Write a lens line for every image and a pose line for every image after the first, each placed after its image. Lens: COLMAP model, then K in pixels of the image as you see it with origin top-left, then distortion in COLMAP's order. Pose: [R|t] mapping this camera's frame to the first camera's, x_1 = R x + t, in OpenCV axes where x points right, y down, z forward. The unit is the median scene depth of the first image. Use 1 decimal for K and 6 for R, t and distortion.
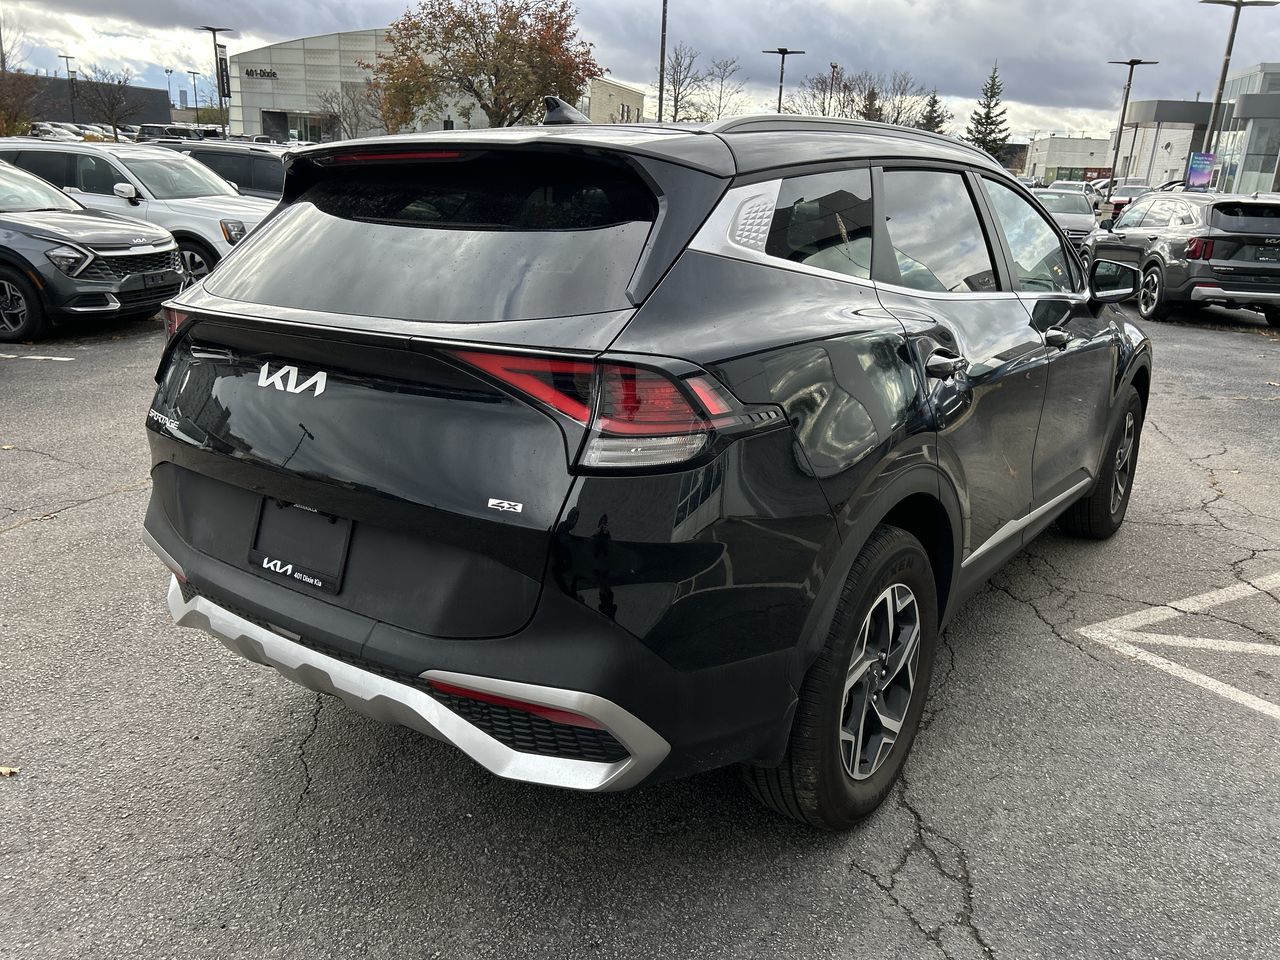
lens RADIAL K [[955.0, 0, 644.5], [0, 955.0, 471.6], [0, 0, 1]] dist [0.058812, -0.060142]
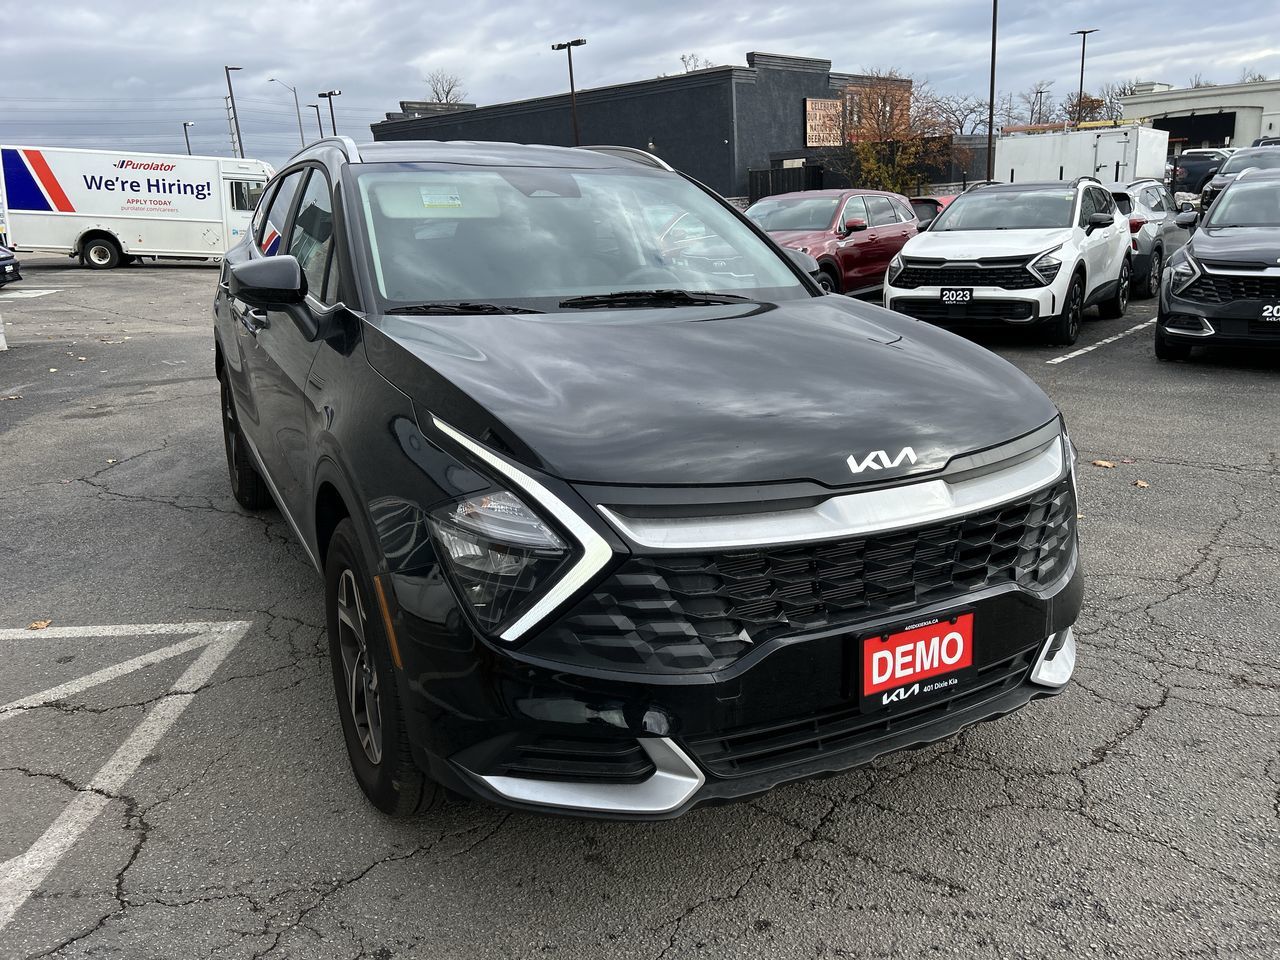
lens RADIAL K [[955.0, 0, 634.4], [0, 955.0, 475.6], [0, 0, 1]] dist [0.058812, -0.060142]
pose [[-0.438173, 0.223567, -0.870645, 0.559889], [-0.237495, 0.905365, 0.352008, -0.209328], [0.866949, 0.361014, -0.343611, 0.826080]]
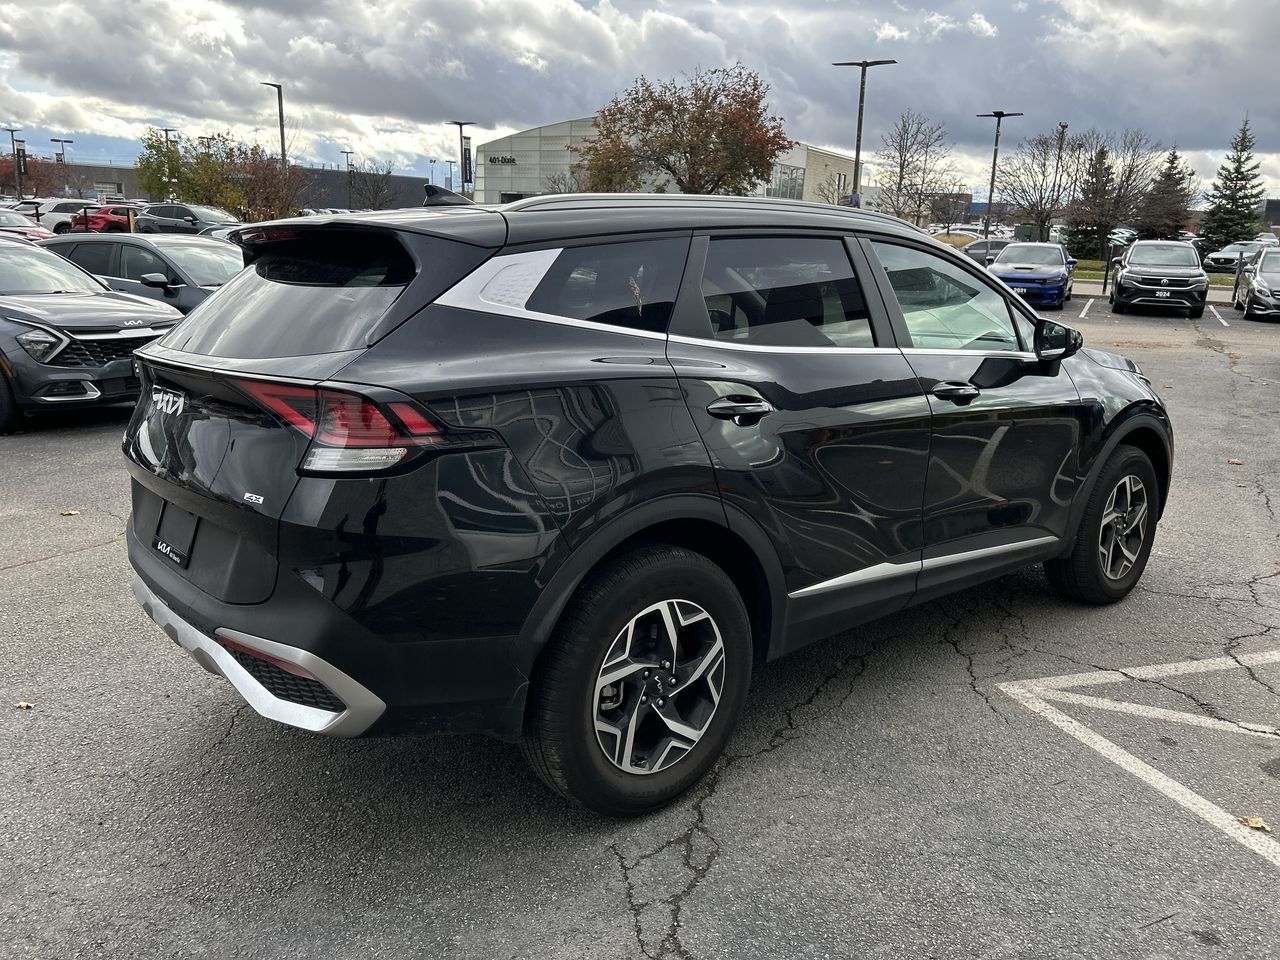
lens RADIAL K [[955.0, 0, 634.0], [0, 955.0, 473.5], [0, 0, 1]] dist [0.058812, -0.060142]
pose [[0.972132, 0.035536, -0.231727, 0.155564], [-0.050545, 0.996968, -0.059158, 0.012628], [0.228922, 0.069222, 0.970980, -0.035759]]
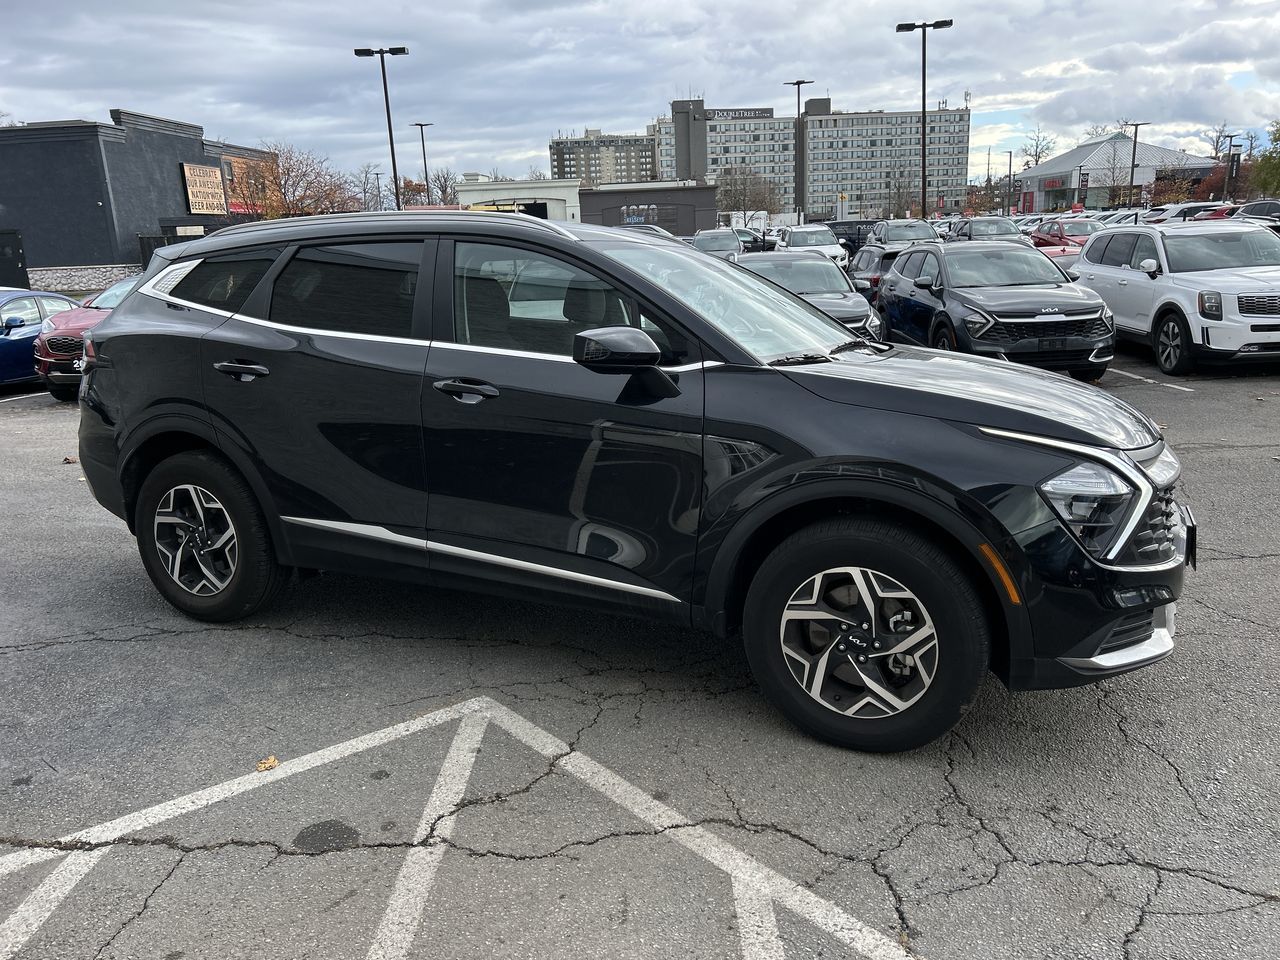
lens RADIAL K [[955.0, 0, 647.8], [0, 955.0, 479.6], [0, 0, 1]] dist [0.058812, -0.060142]
pose [[0.204093, 0.182239, -0.961839, 0.693132], [-0.248328, 0.960021, 0.129202, -0.105959], [0.946932, 0.212483, 0.241188, 0.445908]]
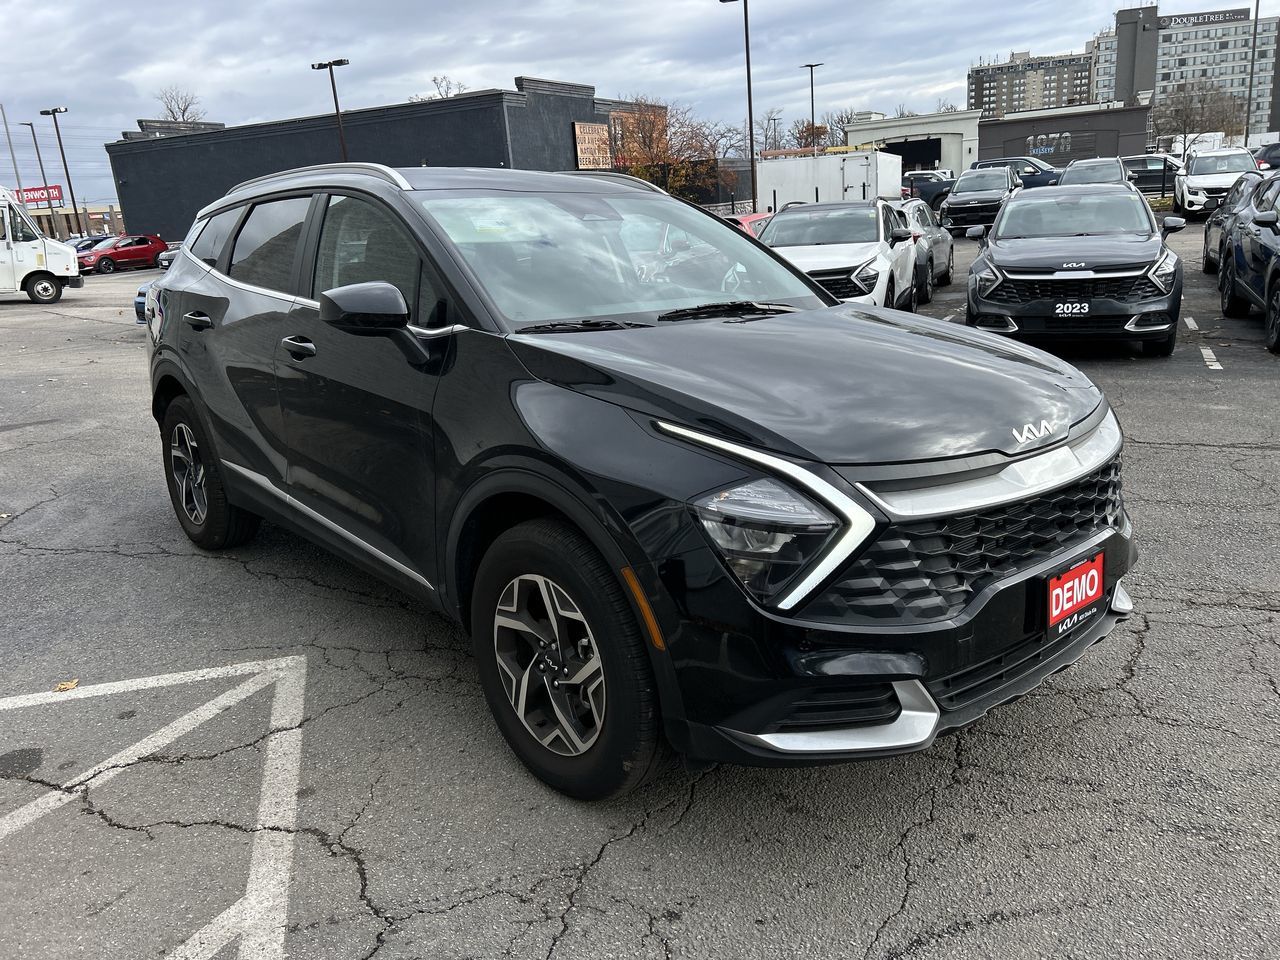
lens RADIAL K [[955.0, 0, 632.5], [0, 955.0, 470.1], [0, 0, 1]] dist [0.058812, -0.060142]
pose [[-0.211070, 0.225909, -0.951007, 0.637044], [-0.237930, 0.931789, 0.274151, -0.178664], [0.948071, 0.284138, -0.142922, 0.710110]]
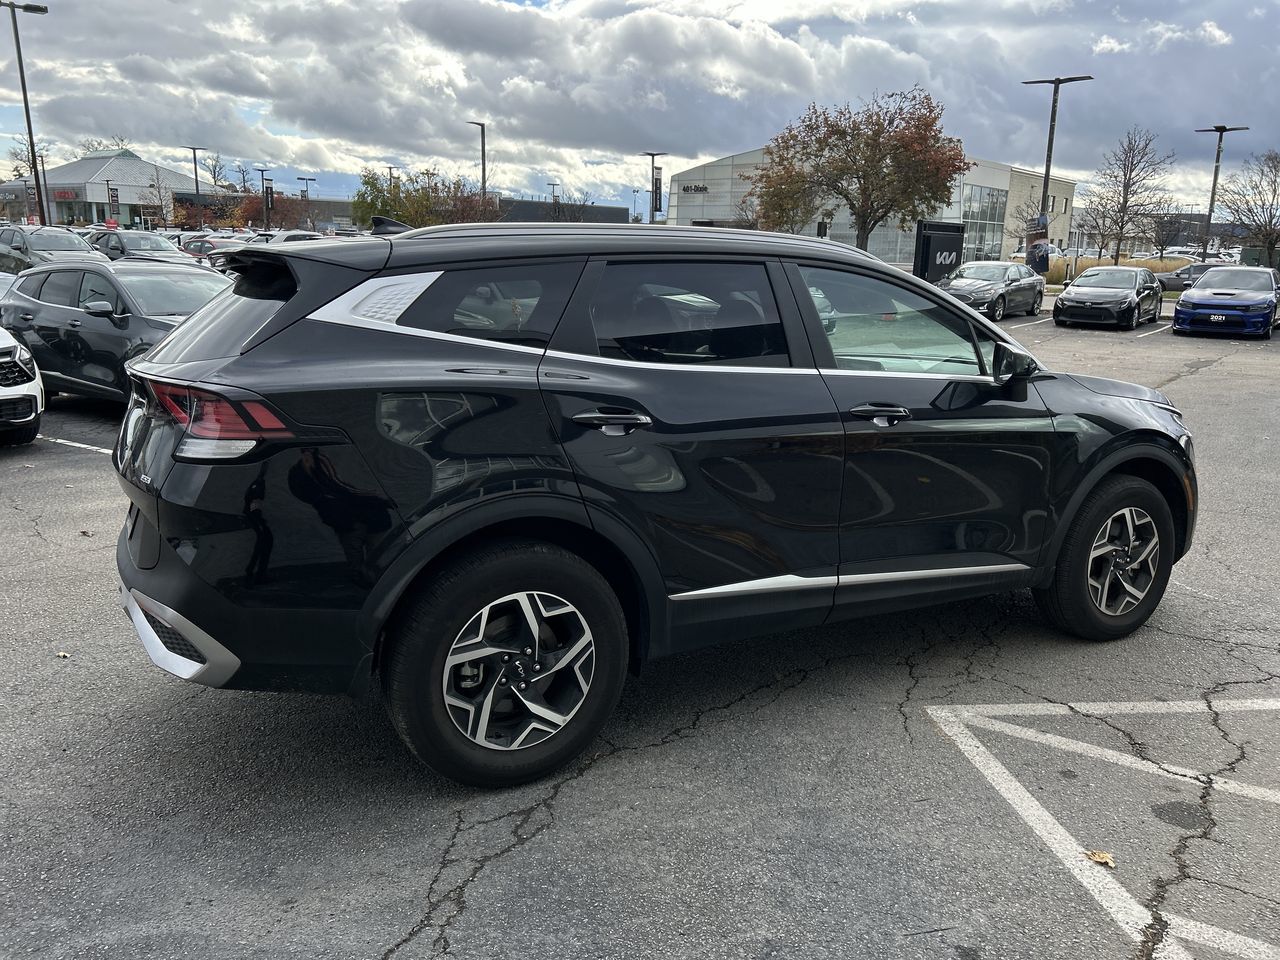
lens RADIAL K [[955.0, 0, 645.7], [0, 955.0, 477.8], [0, 0, 1]] dist [0.058812, -0.060142]
pose [[0.910201, 0.066513, -0.408791, 0.291987], [-0.102253, 0.992555, -0.066179, 0.012745], [0.401345, 0.102037, 0.910226, -0.023196]]
